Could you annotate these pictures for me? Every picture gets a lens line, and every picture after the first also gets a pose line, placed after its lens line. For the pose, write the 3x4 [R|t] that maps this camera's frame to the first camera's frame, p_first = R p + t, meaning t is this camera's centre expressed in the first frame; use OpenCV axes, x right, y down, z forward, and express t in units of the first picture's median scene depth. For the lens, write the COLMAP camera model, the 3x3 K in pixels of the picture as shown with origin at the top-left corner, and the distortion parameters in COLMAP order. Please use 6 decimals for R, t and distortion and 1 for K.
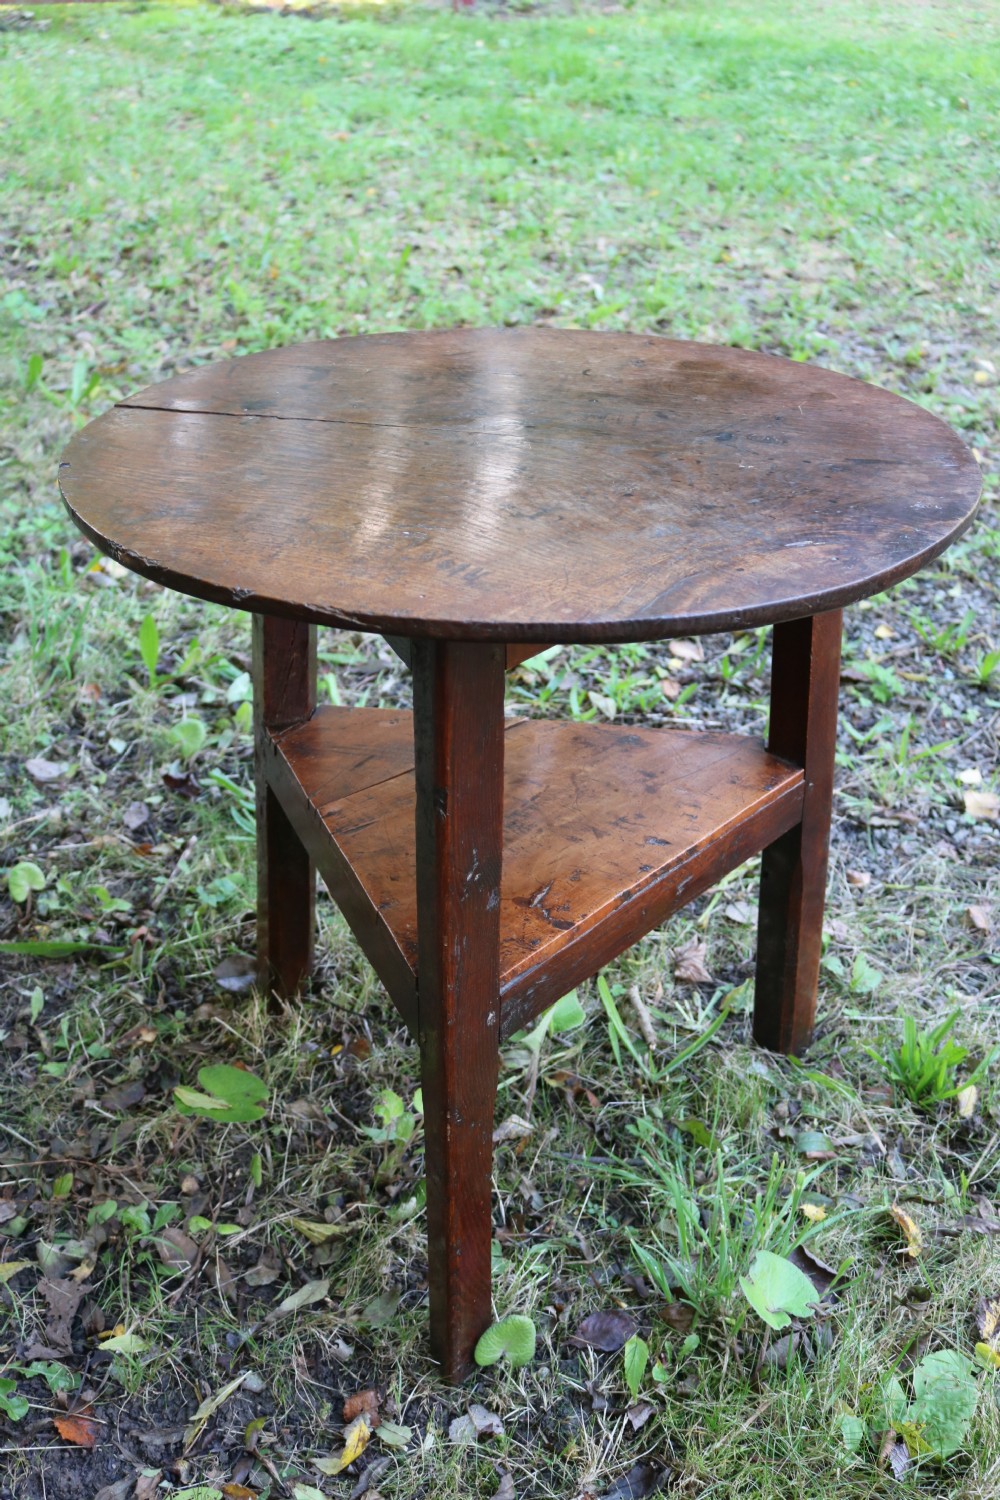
lens RADIAL K [[1709.4, 0, 503.4], [0, 1709.4, 755.0], [0, 0, 1]] dist [-0.064295, 0.000000]
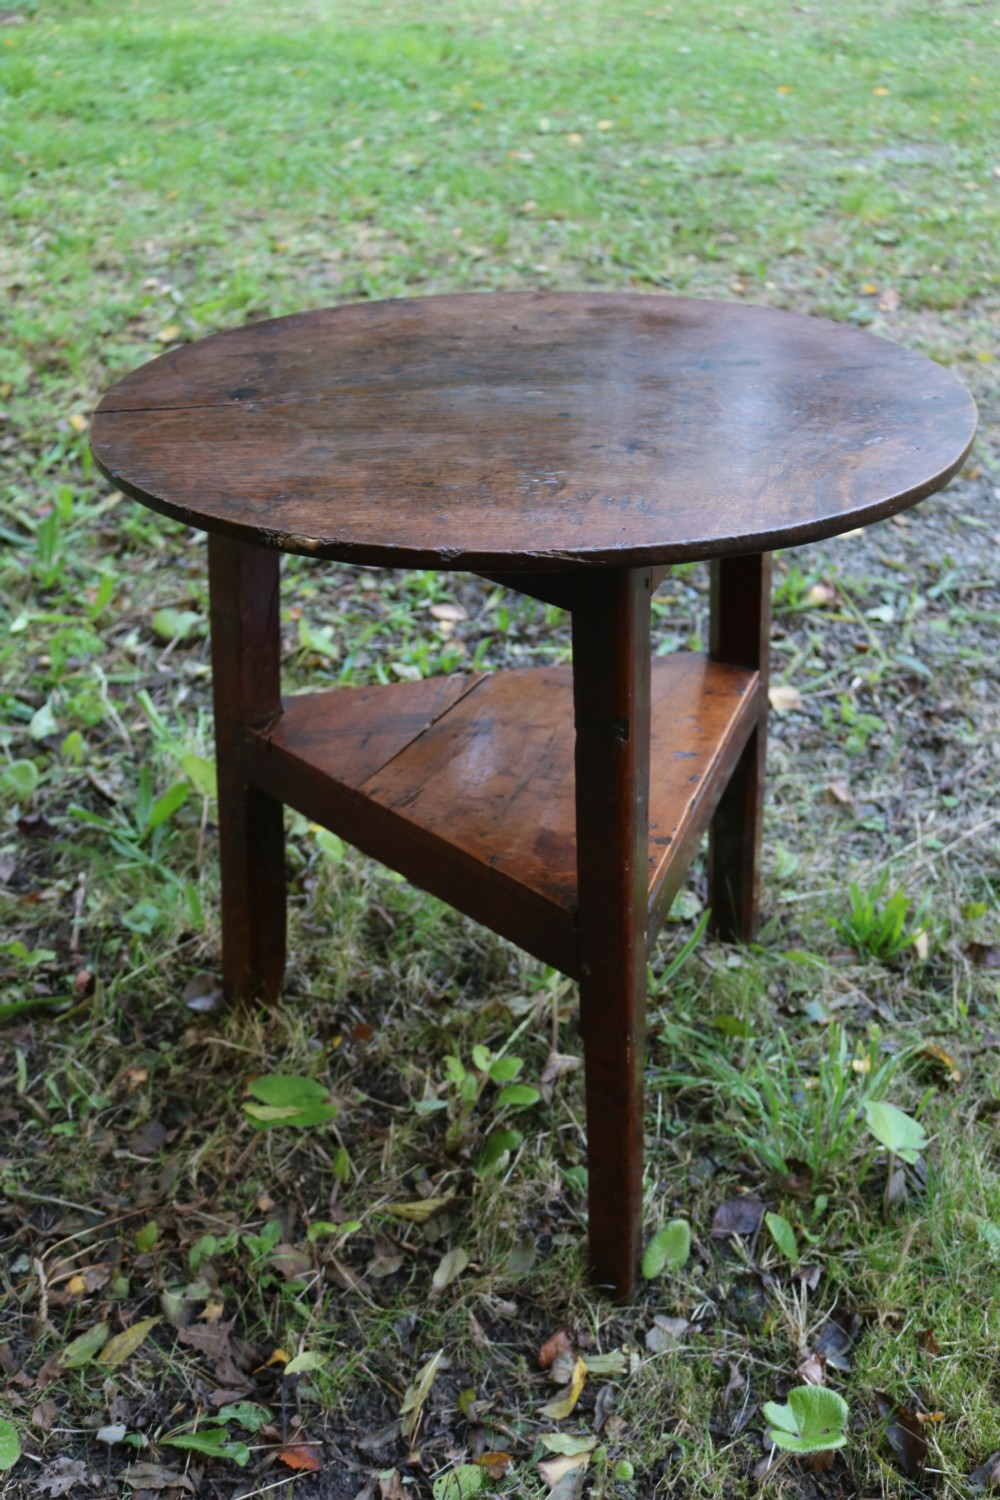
lens RADIAL K [[1709.4, 0, 499.2], [0, 1709.4, 746.0], [0, 0, 1]] dist [-0.064295, 0.000000]
pose [[0.934478, -0.186447, 0.303296, -0.310159], [0.188301, 0.981833, 0.023399, -0.001102], [-0.302148, 0.035245, 0.952609, 0.023981]]
